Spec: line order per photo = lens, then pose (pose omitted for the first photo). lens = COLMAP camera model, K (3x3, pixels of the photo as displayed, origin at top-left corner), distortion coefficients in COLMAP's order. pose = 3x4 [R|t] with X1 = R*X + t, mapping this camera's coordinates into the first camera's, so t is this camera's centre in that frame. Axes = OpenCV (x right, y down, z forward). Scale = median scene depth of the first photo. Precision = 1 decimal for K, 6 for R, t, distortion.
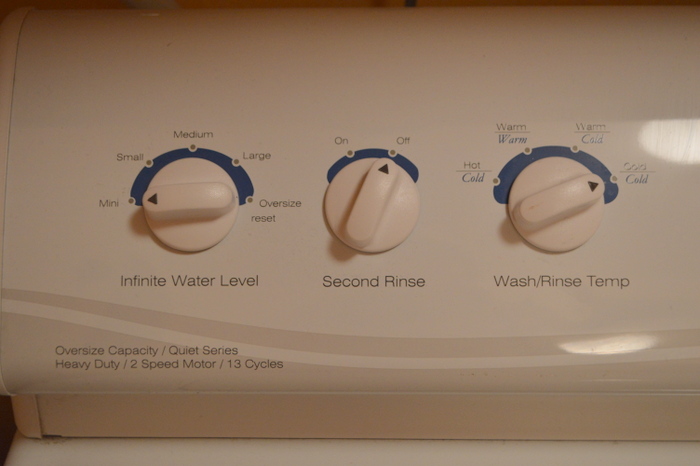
lens RADIAL K [[980.2, 0, 350.7], [0, 980.2, 233.8], [0, 0, 1]] dist [-0.019546, 0.000000]
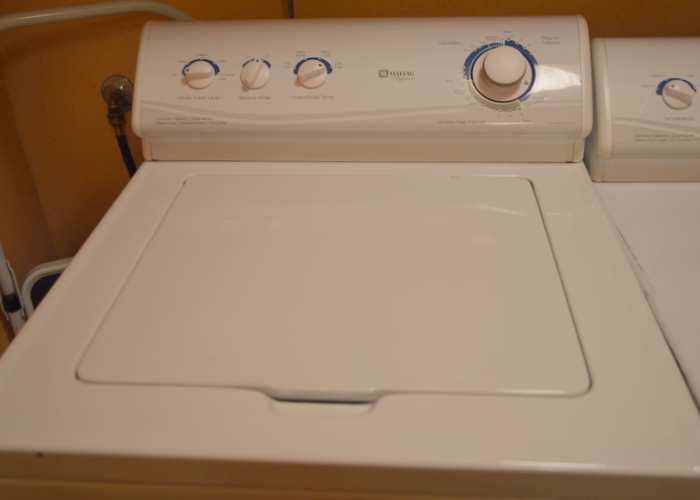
lens RADIAL K [[695.5, 0, 346.5], [0, 695.5, 251.5], [0, 0, 1]] dist [-0.018631, 0.000000]
pose [[0.997754, 0.017654, -0.064612, 0.475779], [-0.022291, 0.997173, -0.071763, 0.703884], [0.063163, 0.073042, 0.995327, -1.198059]]
